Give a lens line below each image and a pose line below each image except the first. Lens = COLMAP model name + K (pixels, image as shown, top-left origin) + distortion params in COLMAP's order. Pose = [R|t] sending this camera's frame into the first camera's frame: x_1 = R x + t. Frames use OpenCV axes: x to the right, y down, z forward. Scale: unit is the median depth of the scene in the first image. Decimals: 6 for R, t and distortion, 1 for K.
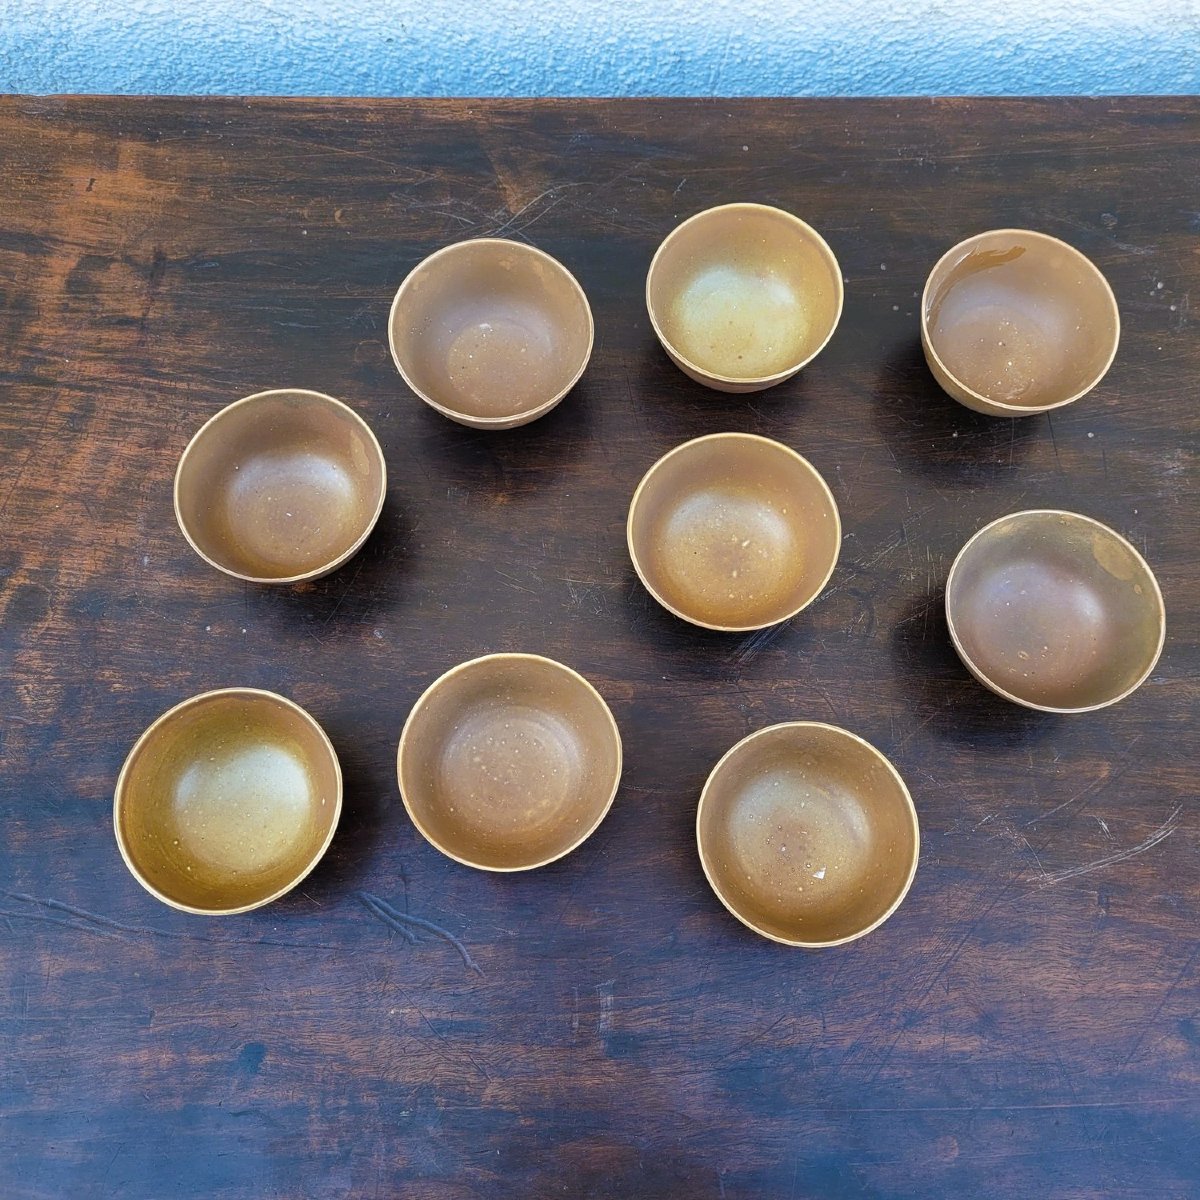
lens RADIAL K [[1200.8, 0, 603.0], [0, 1200.8, 605.0], [0, 0, 1]] dist [0.007260, 0.000000]
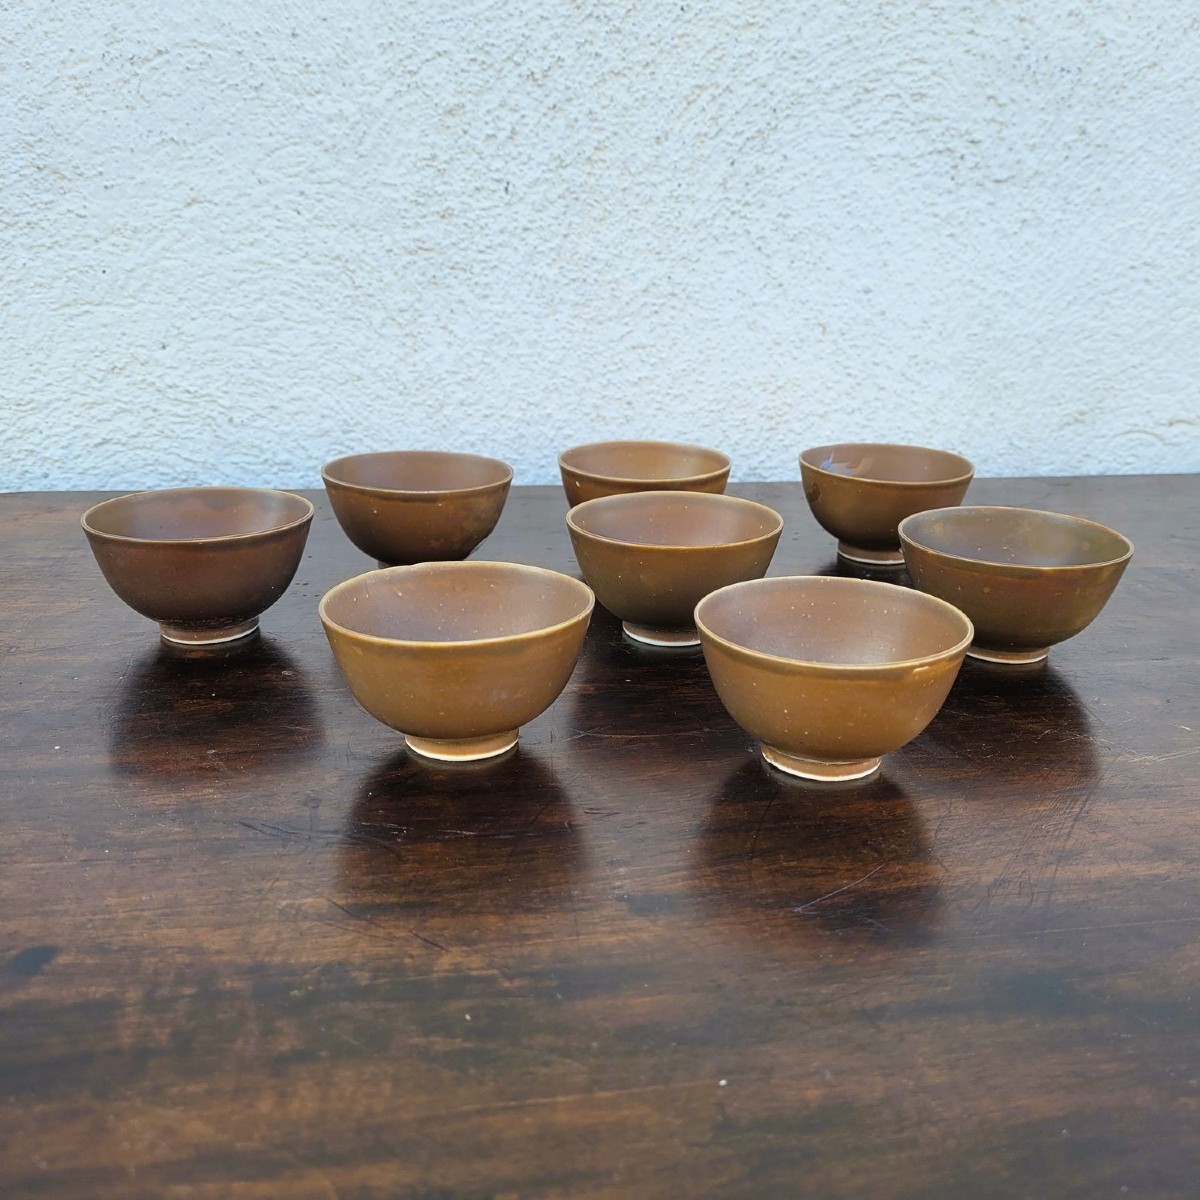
lens RADIAL K [[1200.8, 0, 600.7], [0, 1200.8, 589.4], [0, 0, 1]] dist [0.007260, 0.000000]
pose [[0.988949, -0.029896, 0.145210, -0.098210], [0.136299, 0.568694, -0.811178, 0.778457], [-0.058329, 0.822006, 0.566484, 0.502911]]
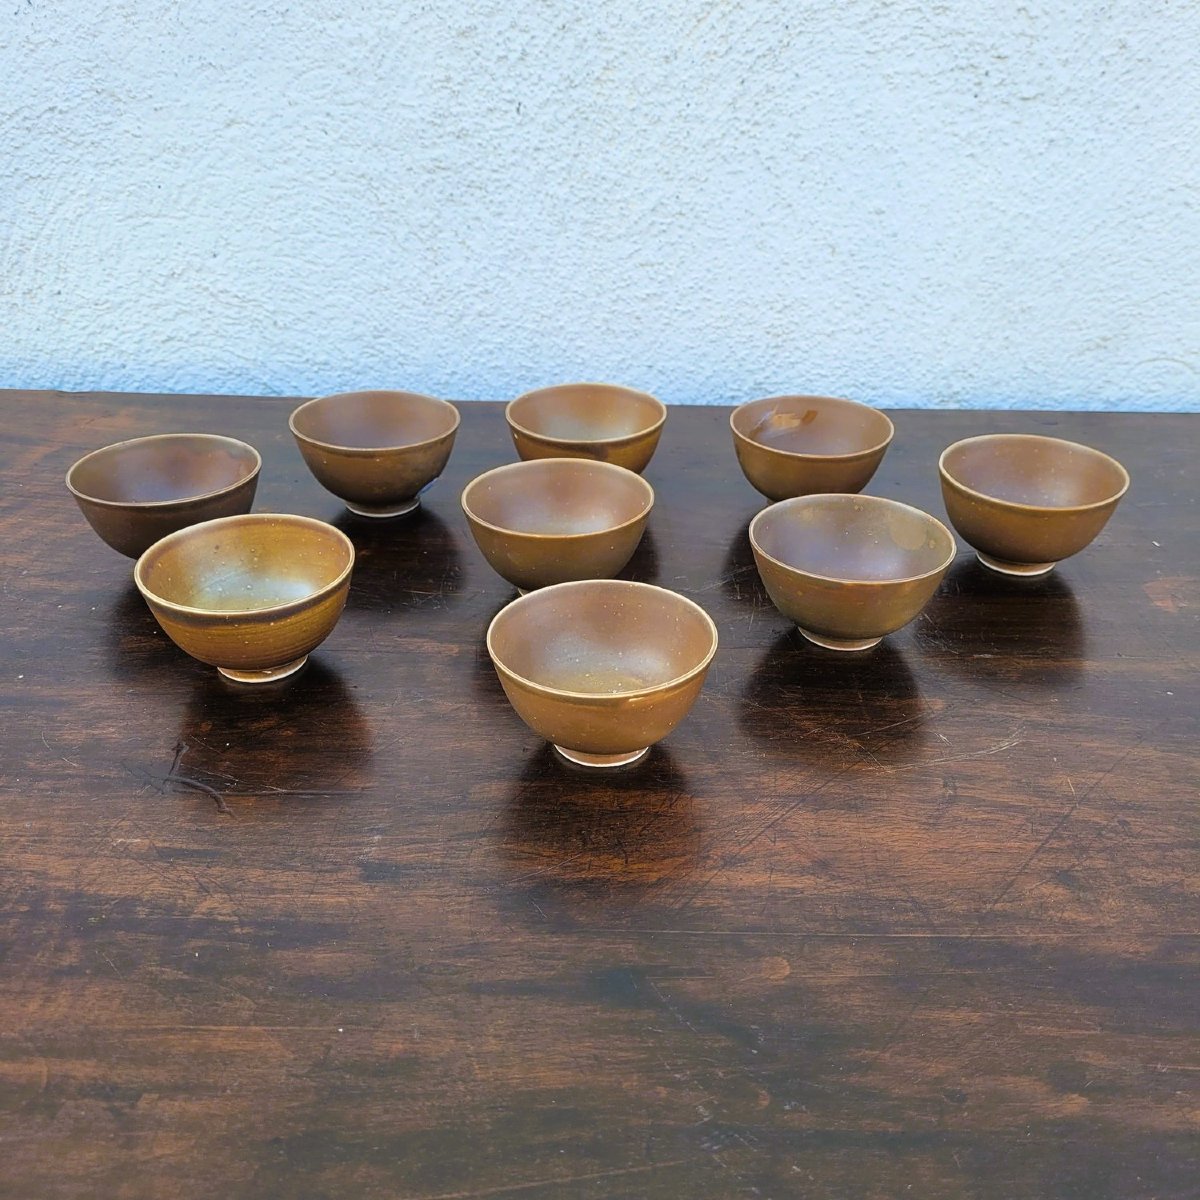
lens RADIAL K [[1200.8, 0, 602.3], [0, 1200.8, 602.9], [0, 0, 1]] dist [0.007260, 0.000000]
pose [[0.999432, 0.022128, -0.025400, 0.184252], [-0.033574, 0.716026, -0.697266, 0.801299], [0.002758, 0.697723, 0.716363, 0.276152]]
